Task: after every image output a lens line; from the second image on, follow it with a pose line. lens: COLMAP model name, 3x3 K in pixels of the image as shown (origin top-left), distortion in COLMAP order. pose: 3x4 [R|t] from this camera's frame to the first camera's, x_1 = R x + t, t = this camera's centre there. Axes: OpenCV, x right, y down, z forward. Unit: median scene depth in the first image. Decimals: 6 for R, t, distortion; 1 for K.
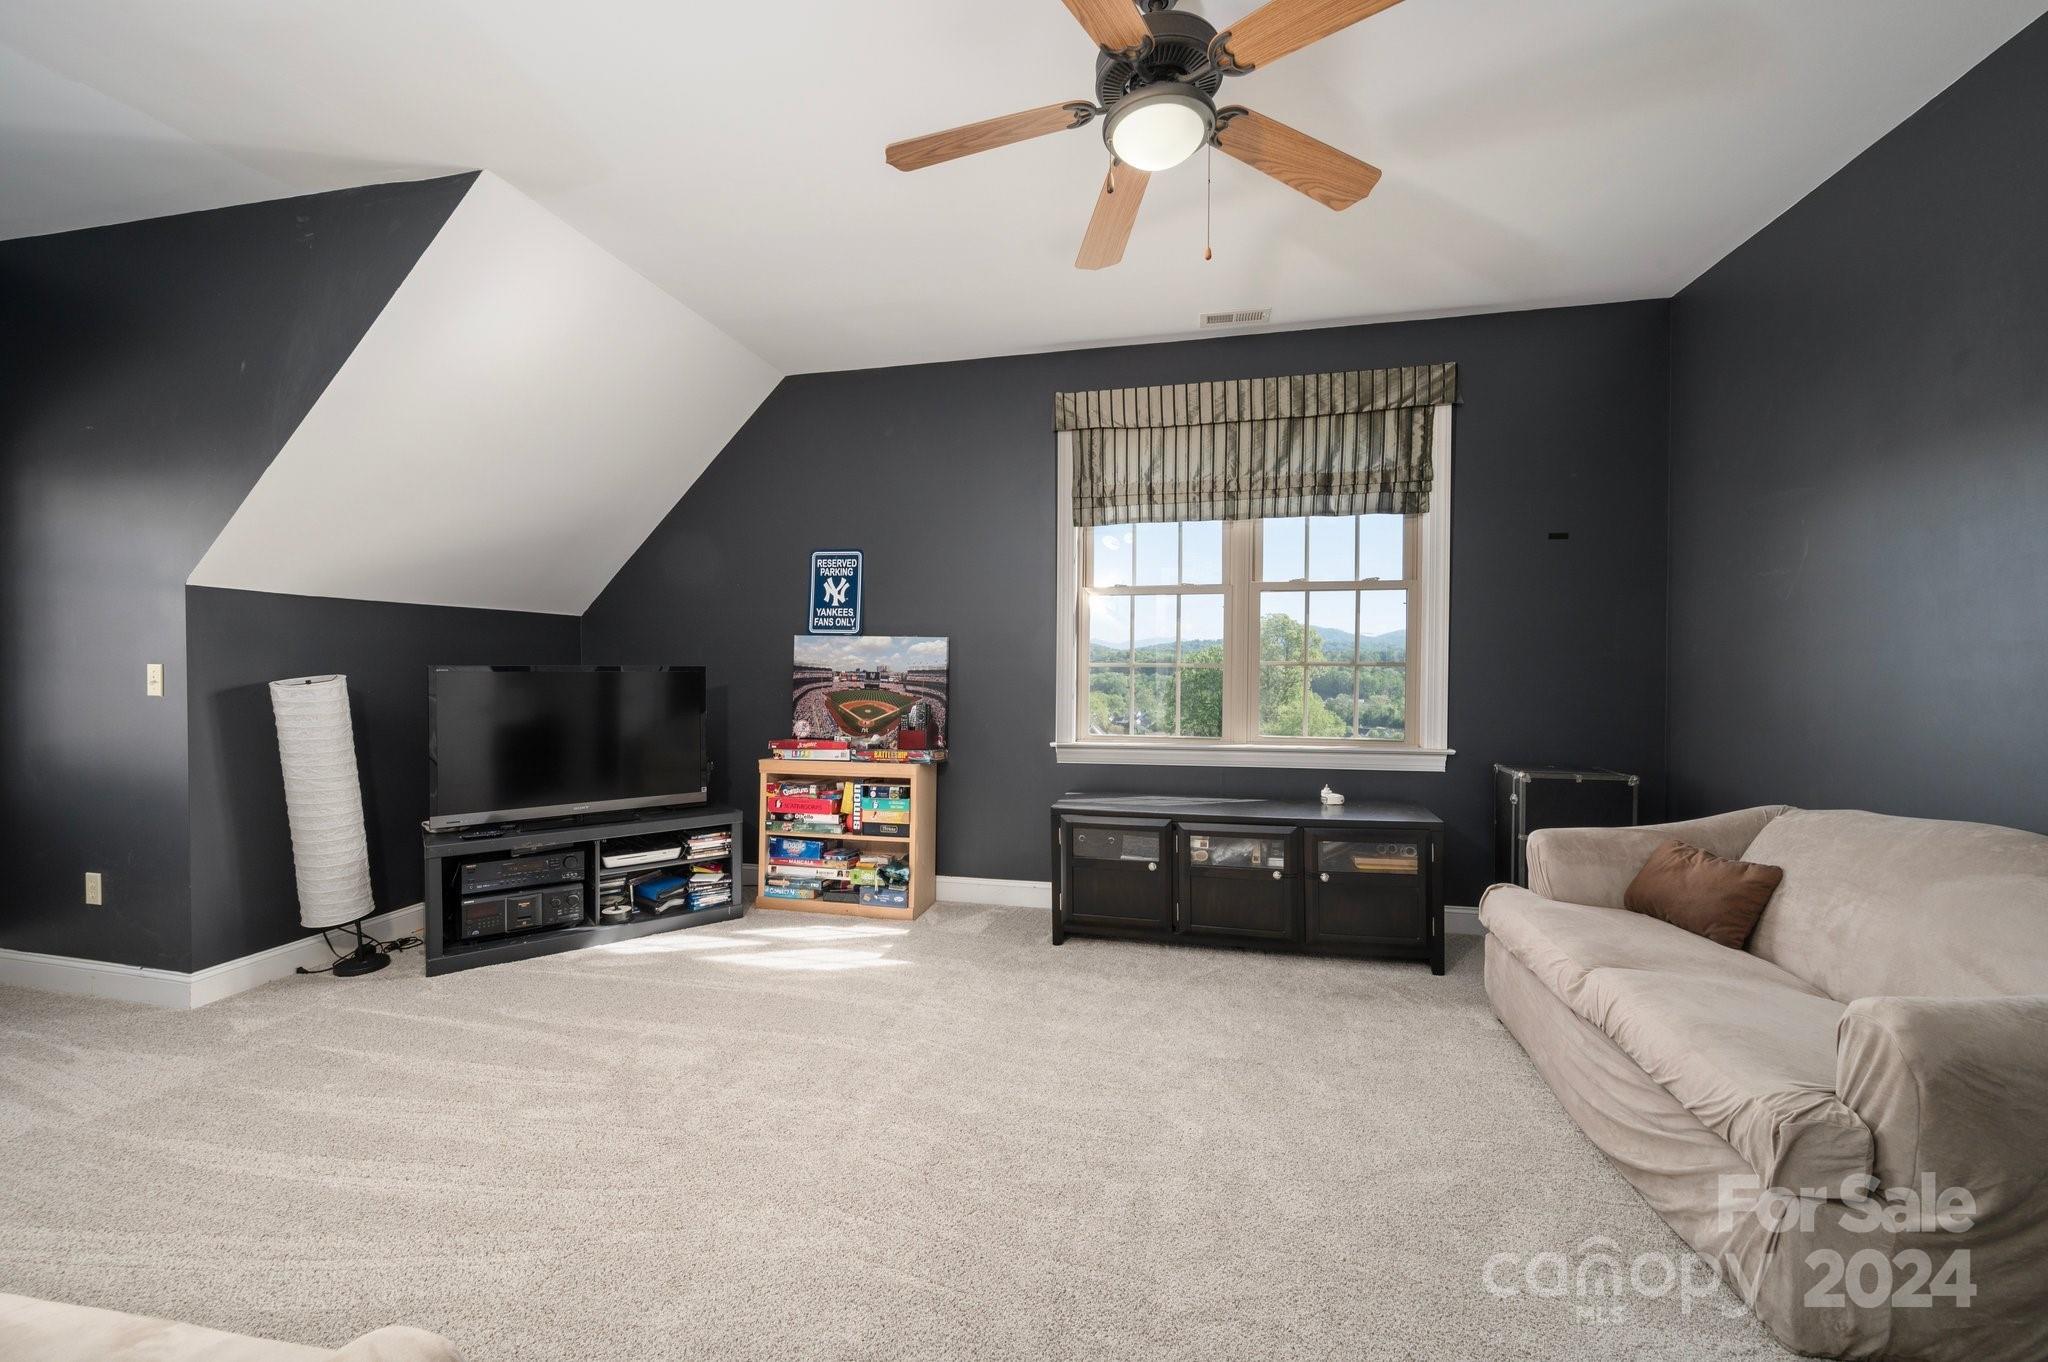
lens RADIAL K [[814.2, 0, 1016.2], [0, 814.2, 688.0], [0, 0, 1]] dist [0.000342, -0.000500]
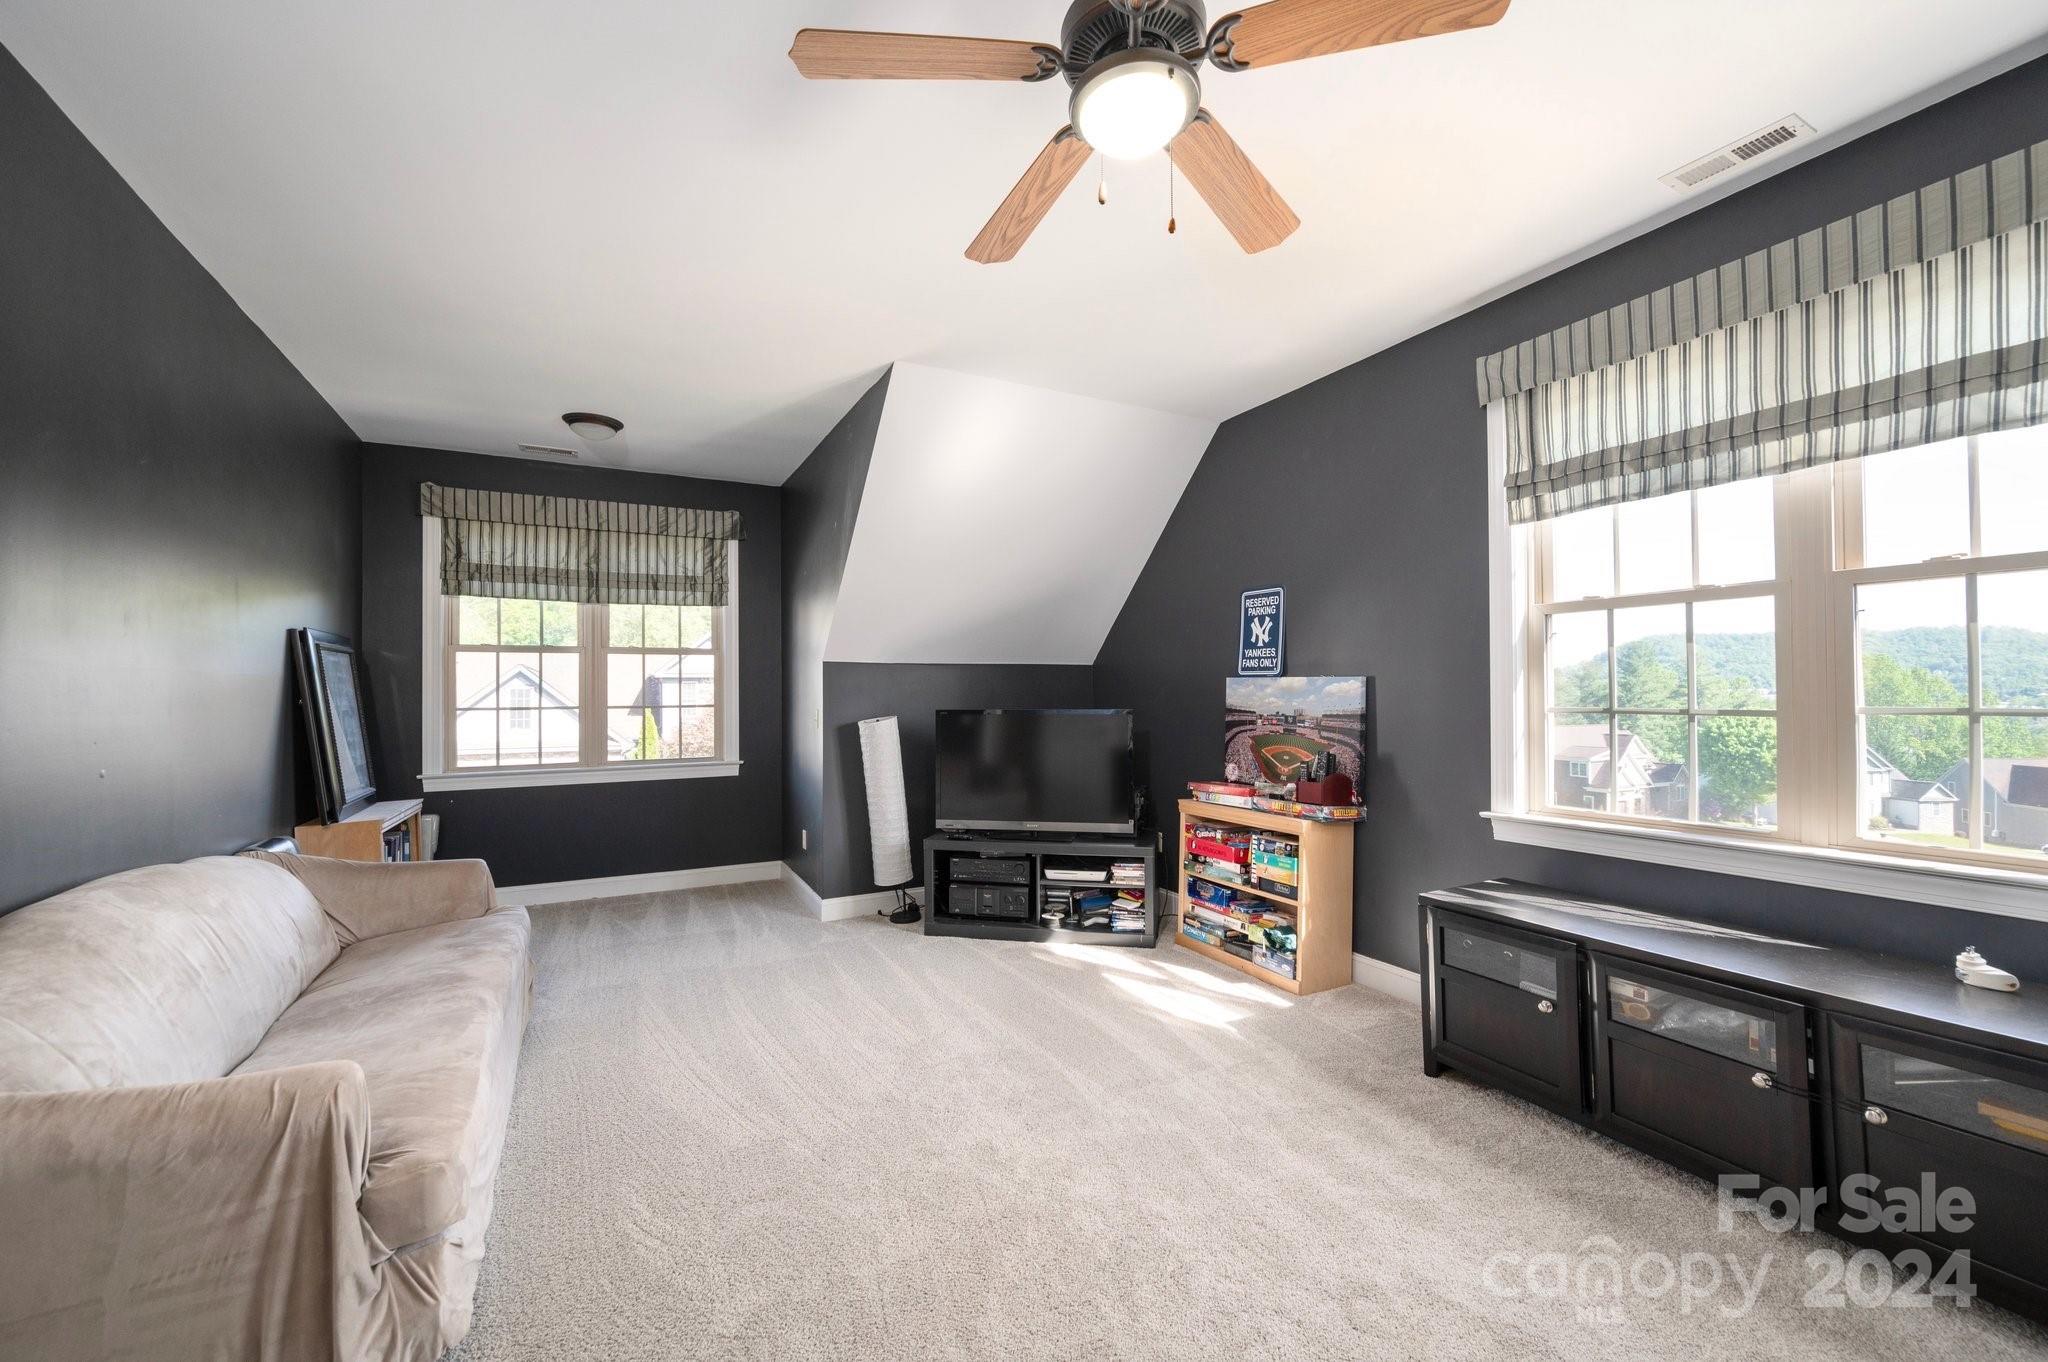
lens RADIAL K [[814.2, 0, 1020.5], [0, 814.2, 685.4], [0, 0, 1]] dist [0.000342, -0.000500]
pose [[0.641683, -0.016837, -0.766785, 0.367986], [-0.012005, 0.999416, -0.031992, -0.022352], [0.766876, 0.029734, 0.641106, 0.183349]]
